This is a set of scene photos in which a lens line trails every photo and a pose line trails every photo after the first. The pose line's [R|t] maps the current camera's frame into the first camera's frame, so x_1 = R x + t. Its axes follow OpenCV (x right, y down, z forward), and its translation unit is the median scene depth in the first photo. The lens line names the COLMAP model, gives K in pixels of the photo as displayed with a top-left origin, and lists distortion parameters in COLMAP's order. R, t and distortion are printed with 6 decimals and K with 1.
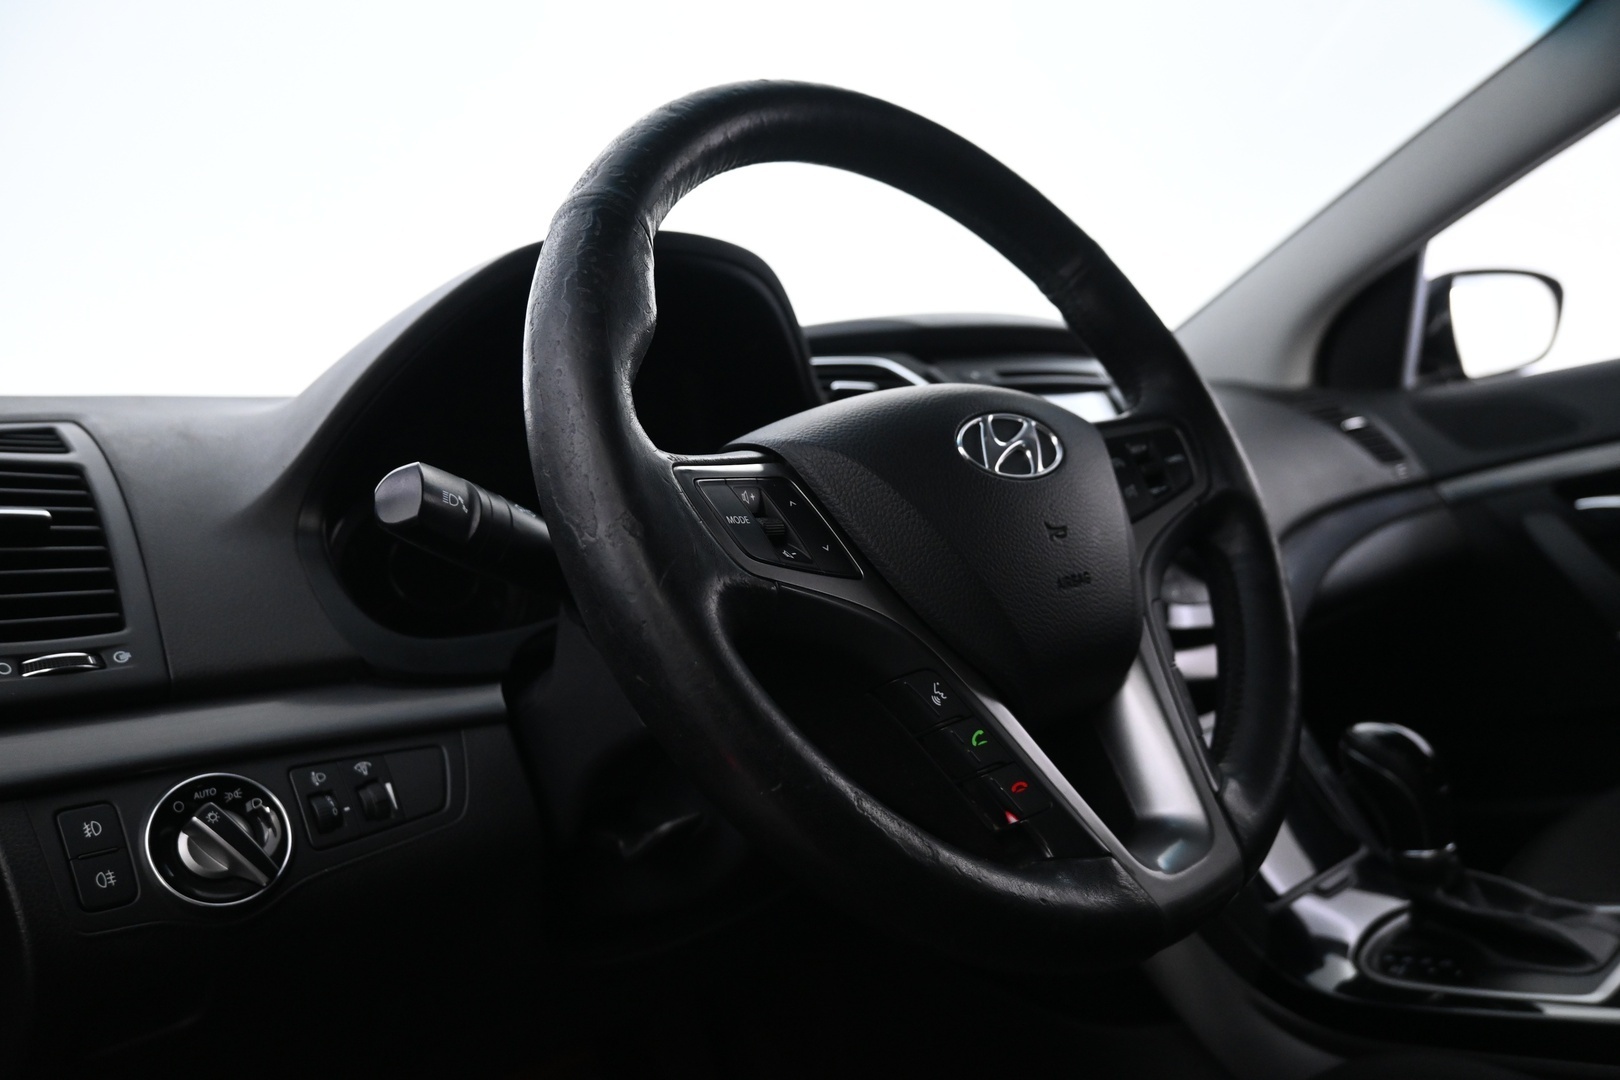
lens RADIAL K [[1148.1, 0, 810.0], [0, 1148.1, 540.0], [0, 0, 1]] dist [-0.010092, 0.002886]
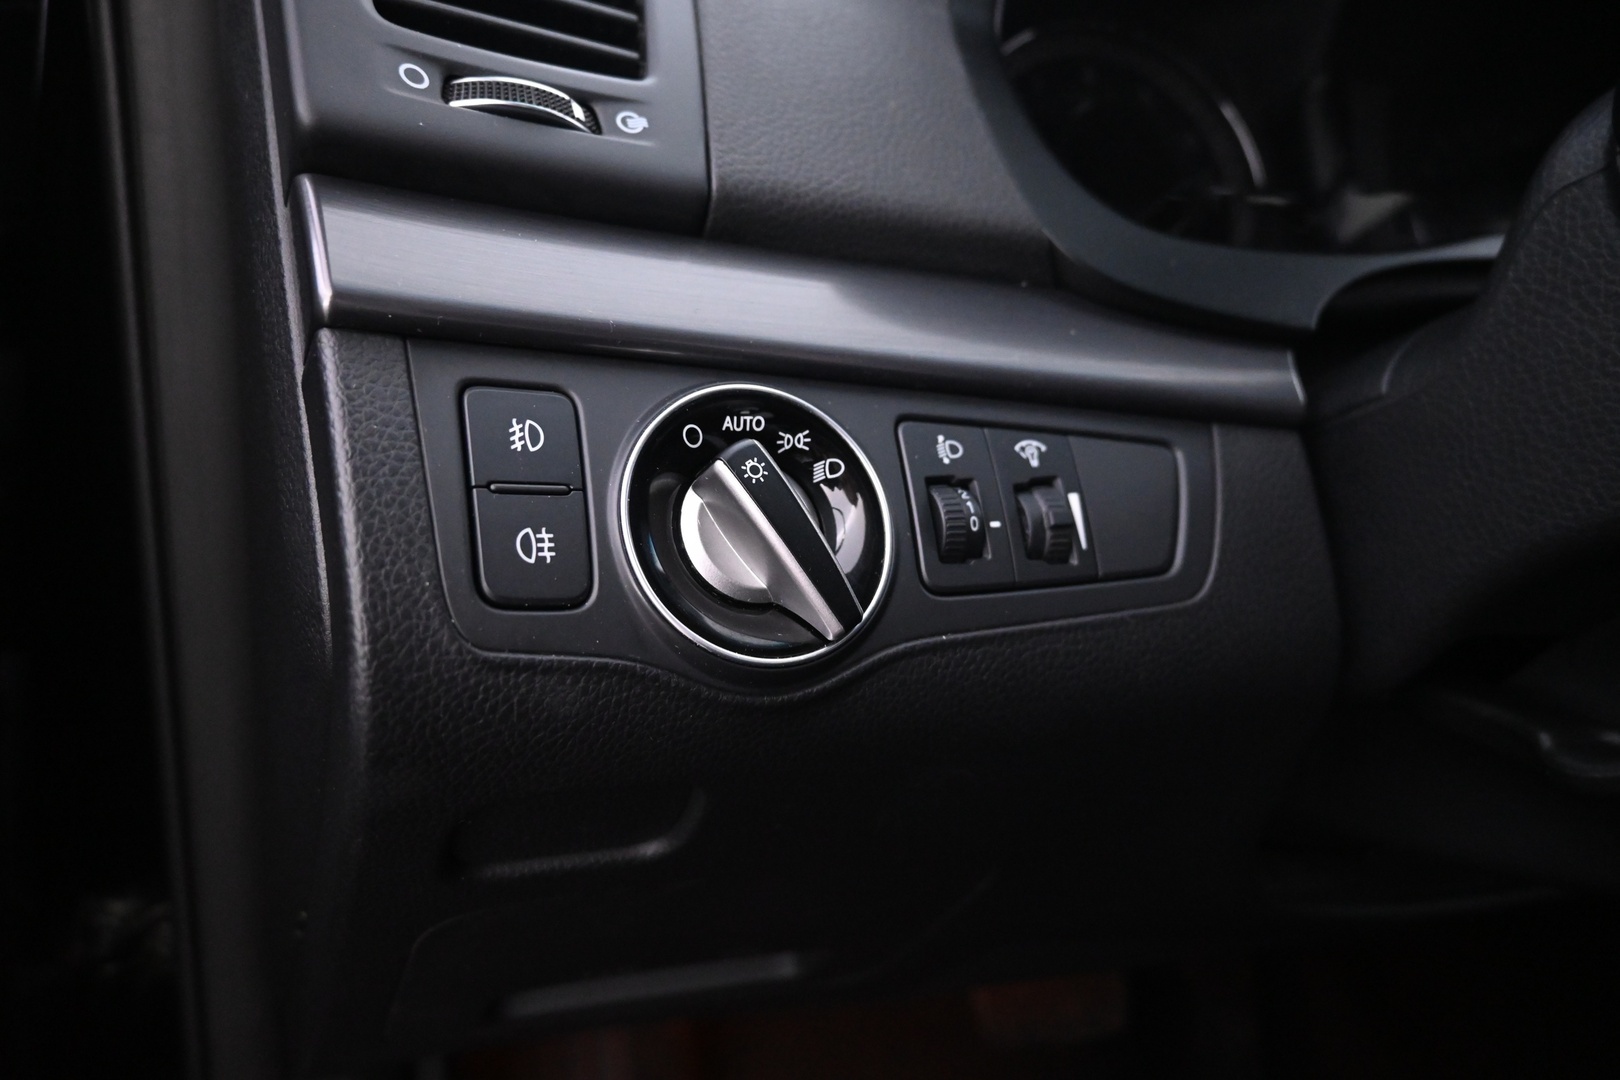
lens RADIAL K [[1118.3, 0, 810.0], [0, 1118.3, 540.0], [0, 0, 1]] dist [0.003067, 0.001397]
pose [[0.904861, 0.215279, -0.367263, -0.320953], [-0.154753, 0.970031, 0.187326, 0.176374], [0.396584, -0.112669, 0.911058, 0.579193]]
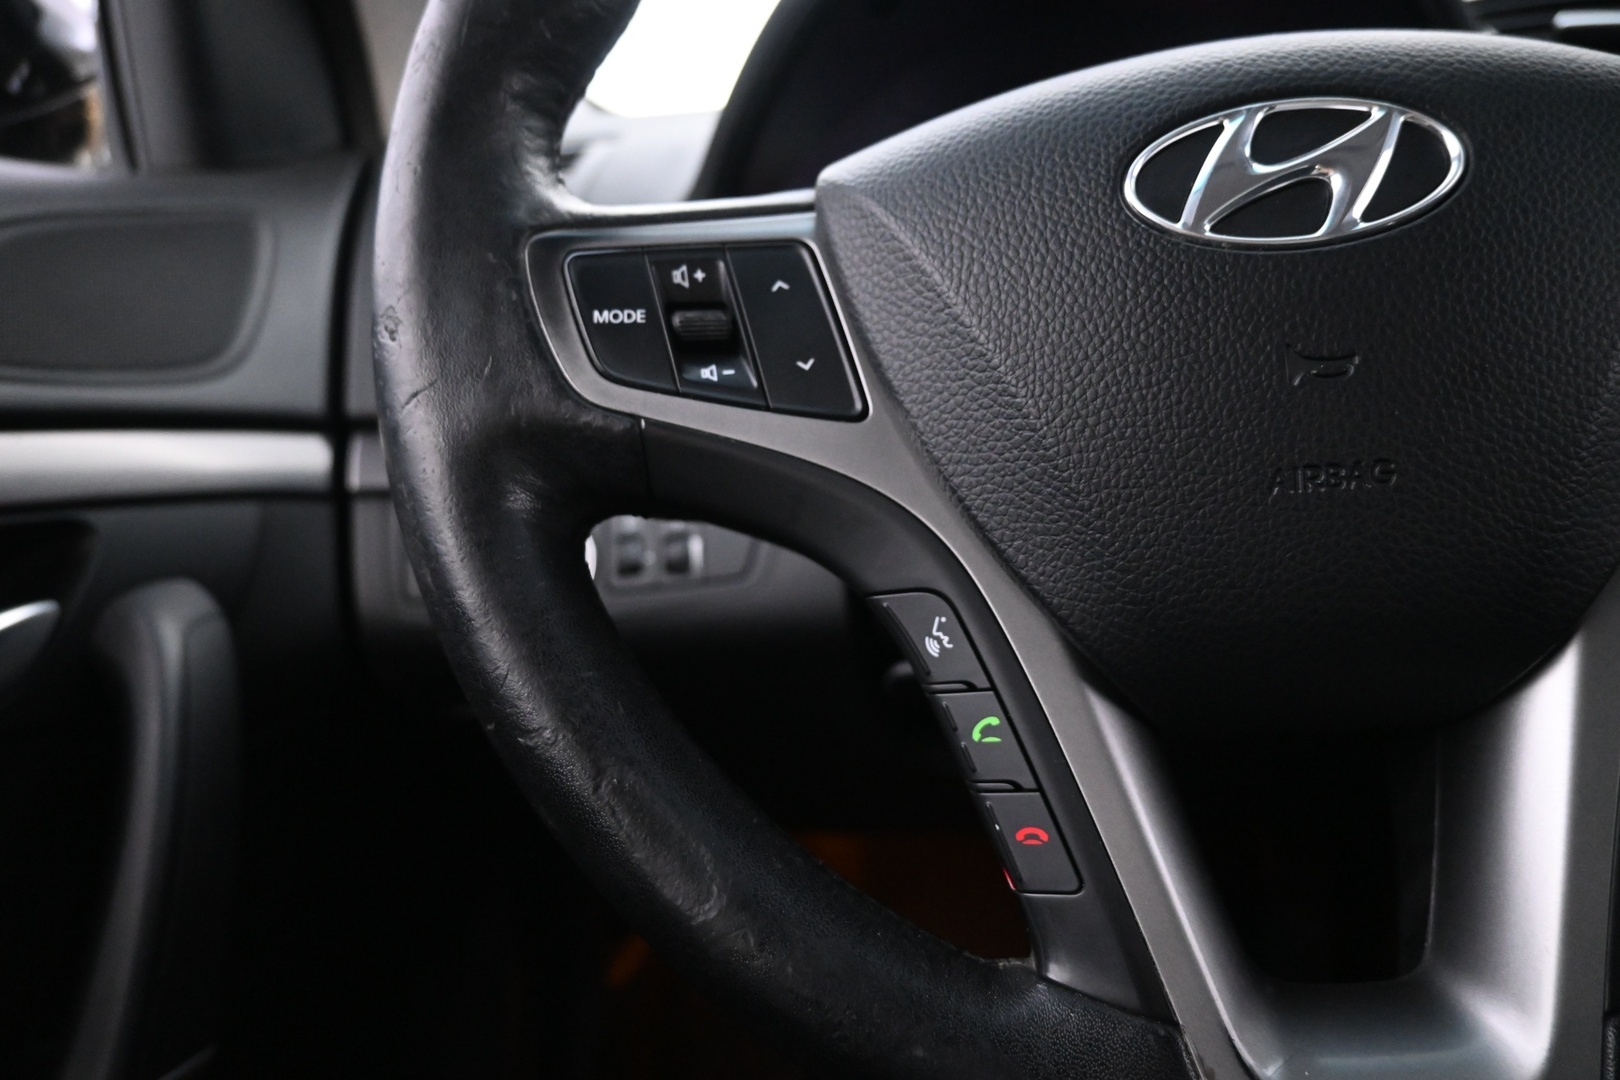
lens RADIAL K [[1118.3, 0, 810.0], [0, 1118.3, 540.0], [0, 0, 1]] dist [0.003067, 0.001397]
pose [[0.675664, 0.227685, -0.701168, 0.391022], [-0.014964, 0.955151, 0.295740, -0.068768], [0.737057, -0.189329, 0.648769, 0.509649]]
